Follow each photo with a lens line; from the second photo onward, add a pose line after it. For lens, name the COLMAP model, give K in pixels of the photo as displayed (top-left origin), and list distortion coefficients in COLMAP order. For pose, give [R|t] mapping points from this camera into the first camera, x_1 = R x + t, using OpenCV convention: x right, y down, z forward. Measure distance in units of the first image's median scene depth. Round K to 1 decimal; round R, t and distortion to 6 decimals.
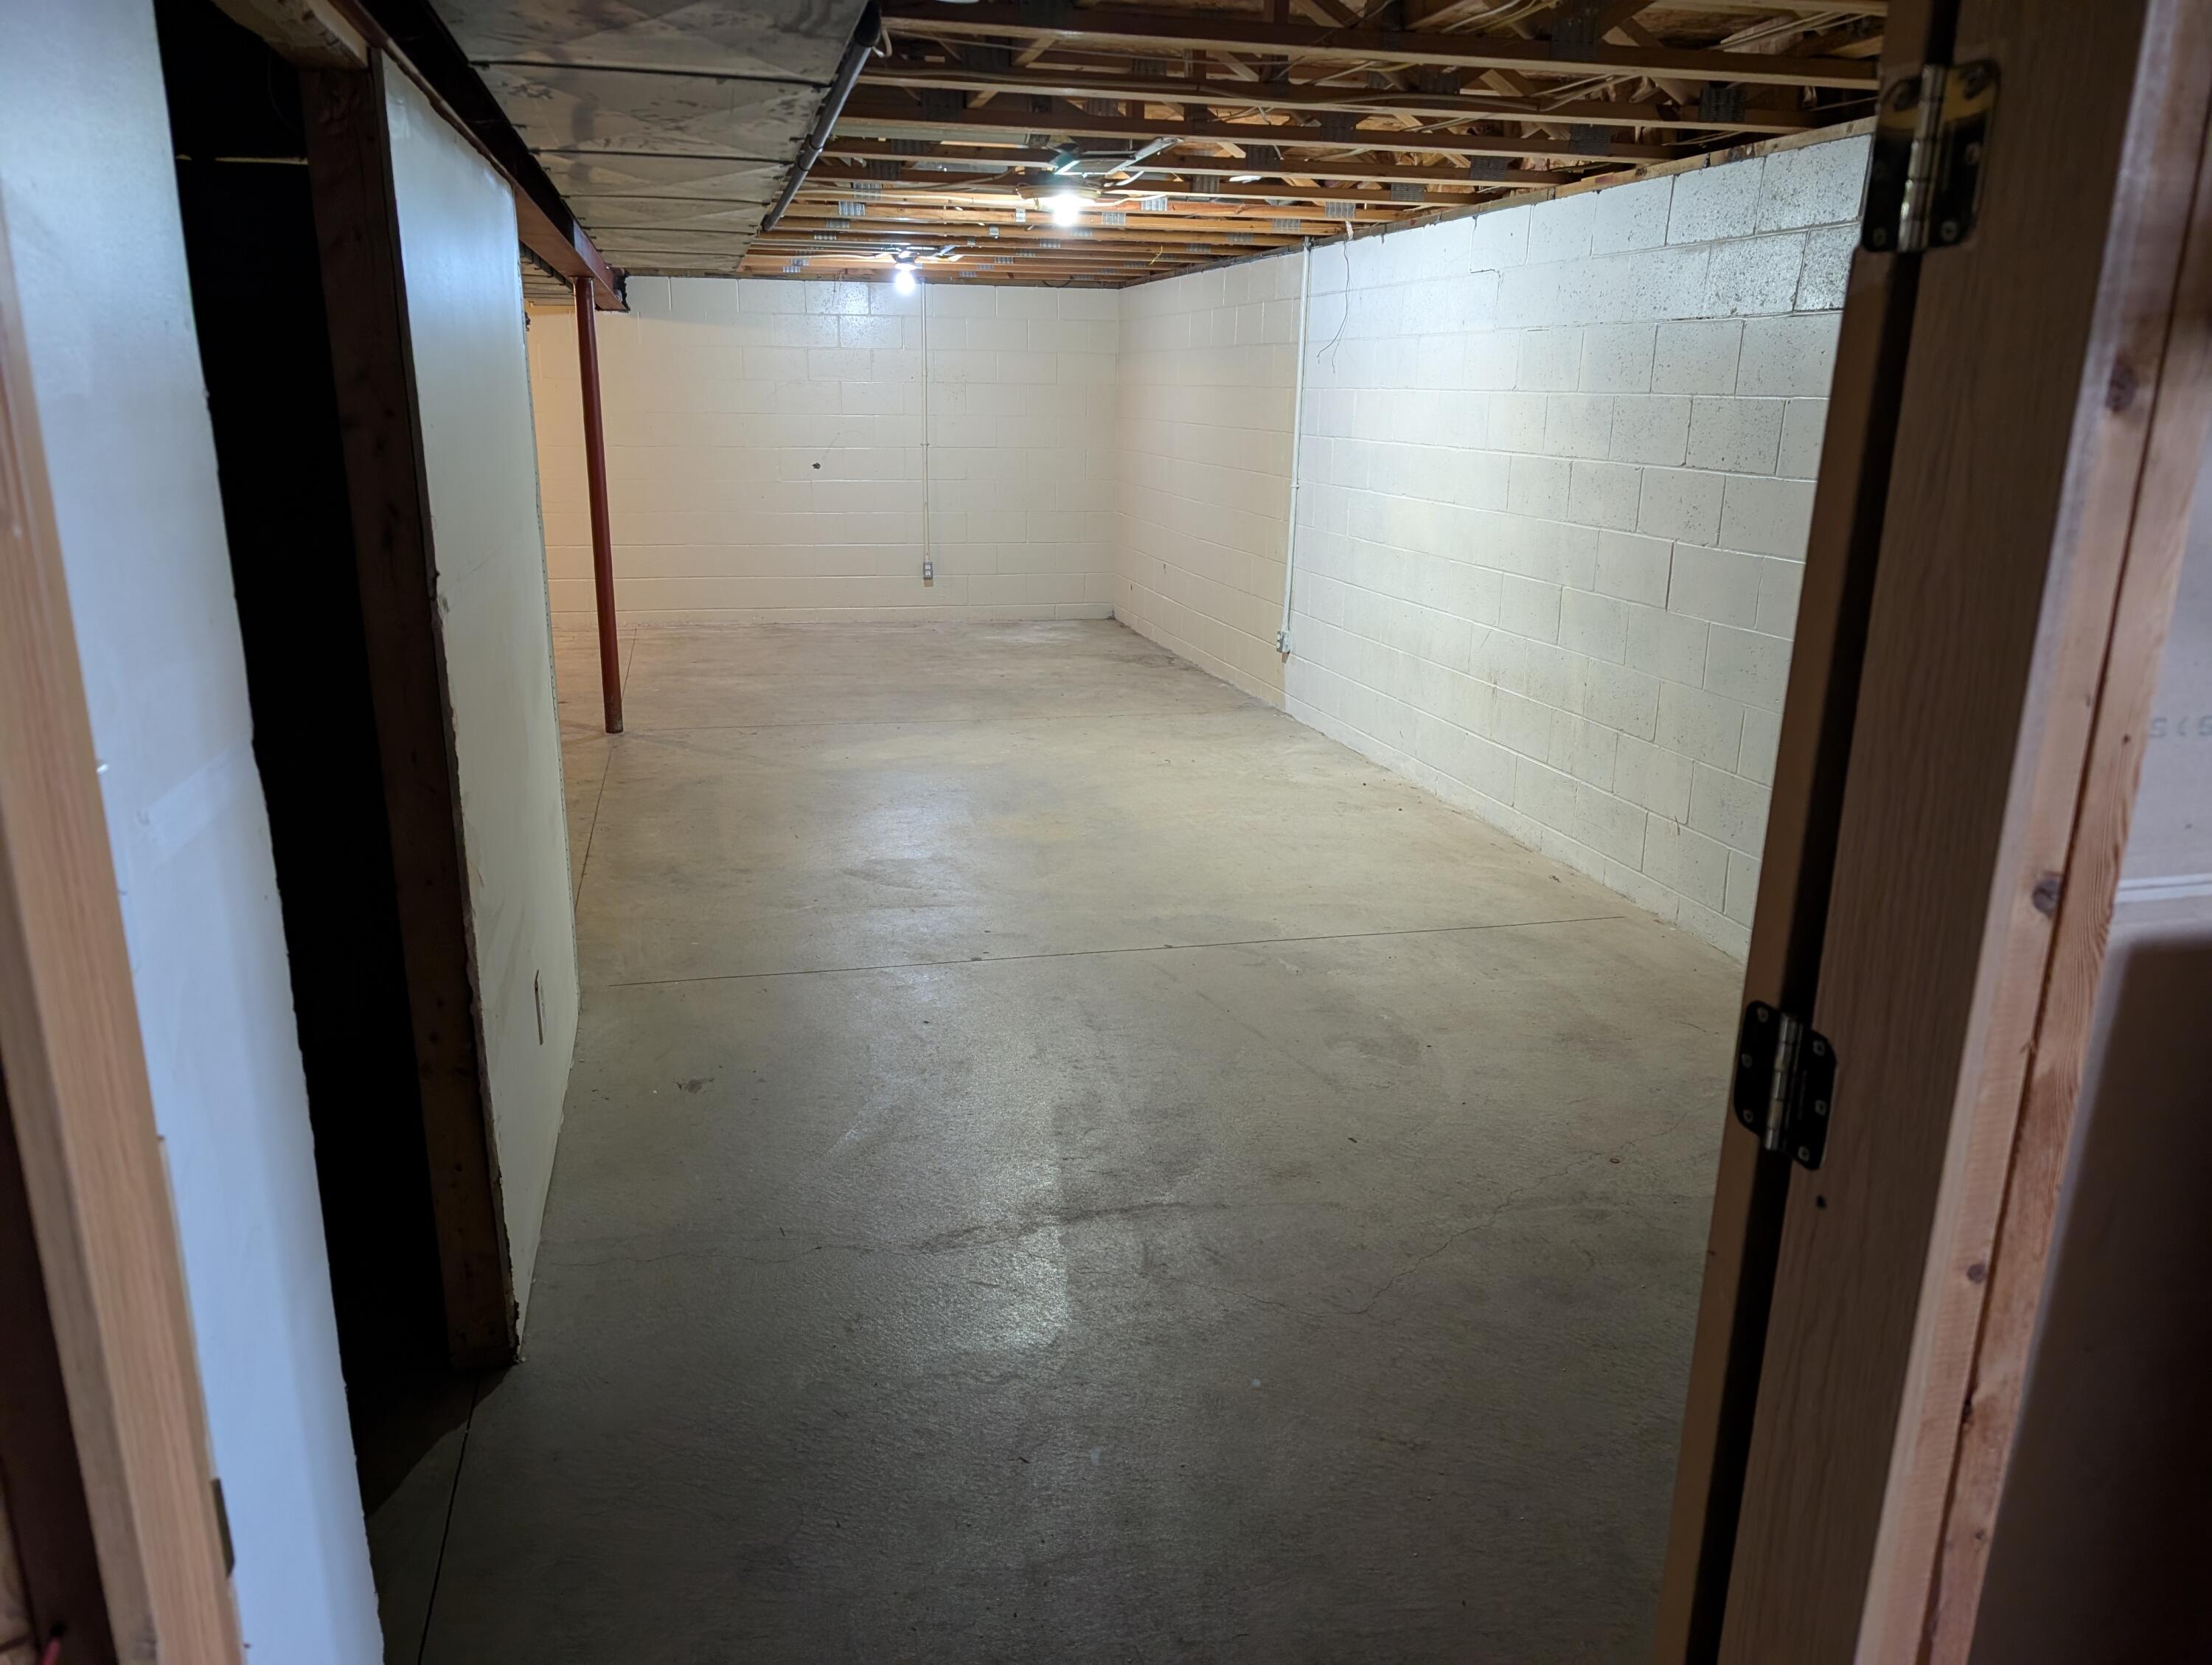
lens RADIAL K [[1573.9, 0, 1106.0], [0, 1573.9, 832.5], [0, 0, 1]] dist [0.017020, -0.015686]
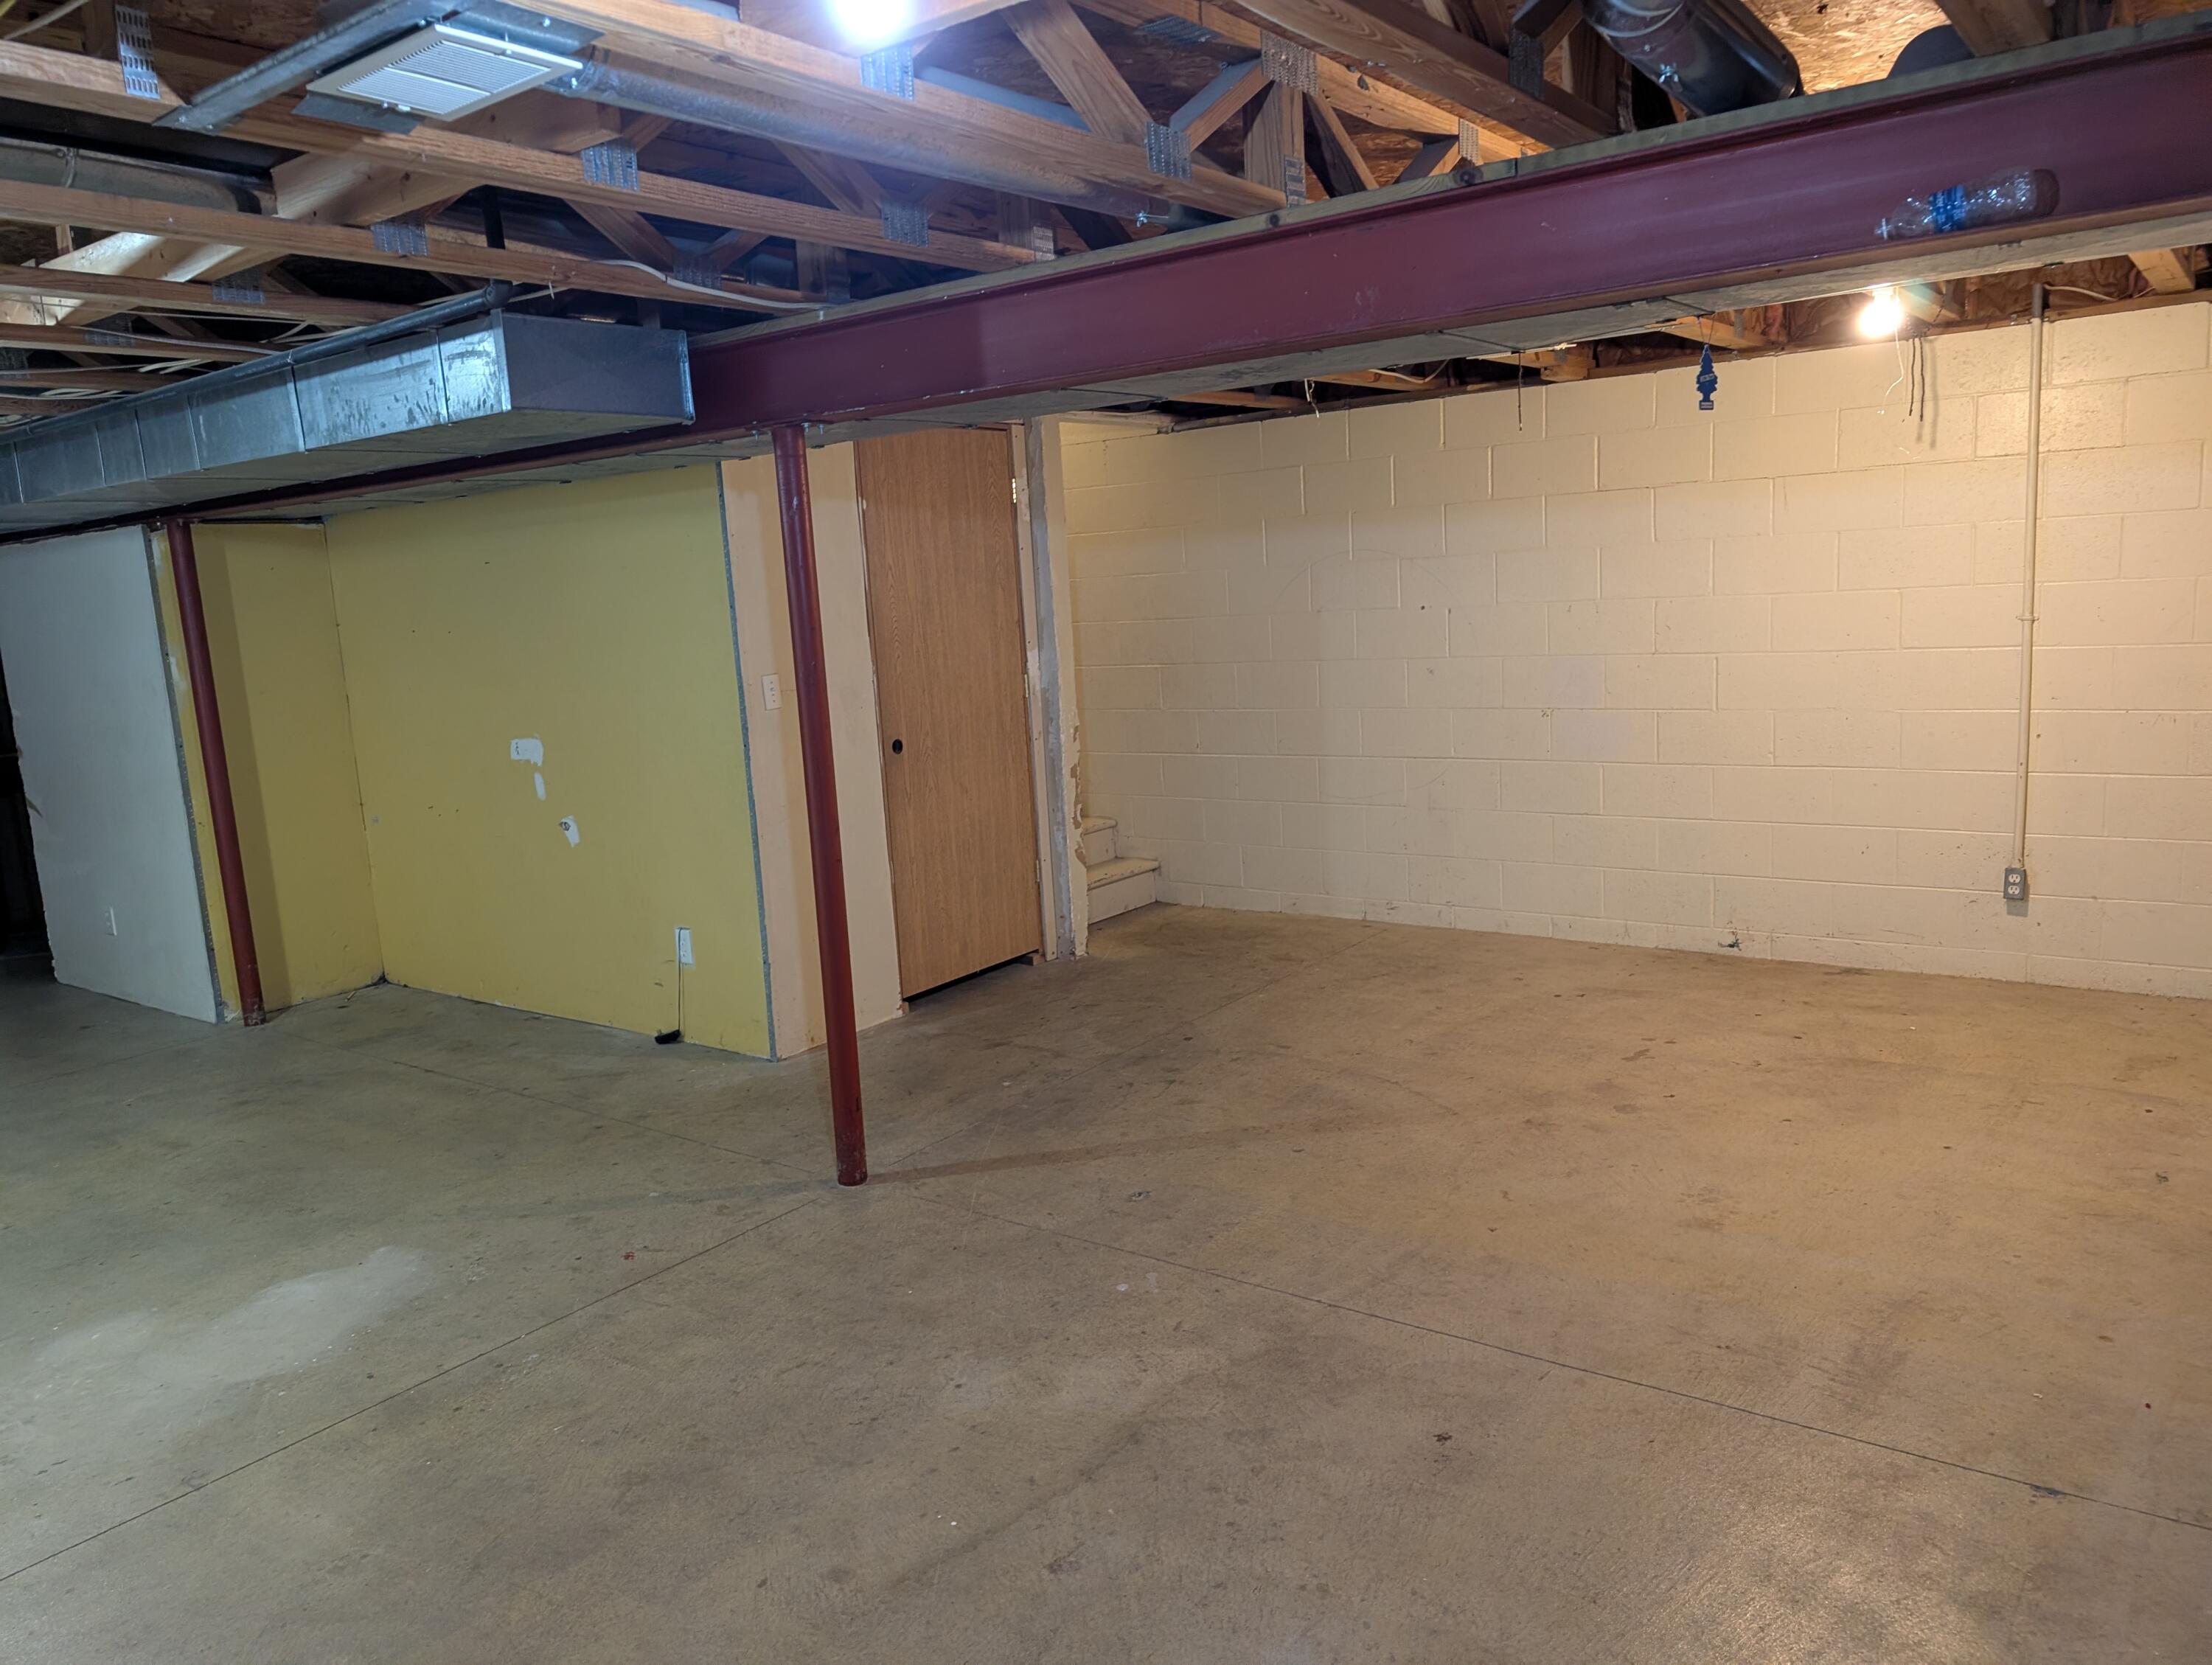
lens RADIAL K [[1573.9, 0, 1106.0], [0, 1573.9, 832.5], [0, 0, 1]] dist [0.017020, -0.015686]
pose [[-0.781513, 0.131366, -0.609902, -0.067870], [-0.128156, 0.922932, 0.363005, -0.574870], [0.610585, 0.361856, -0.704447, 1.992408]]
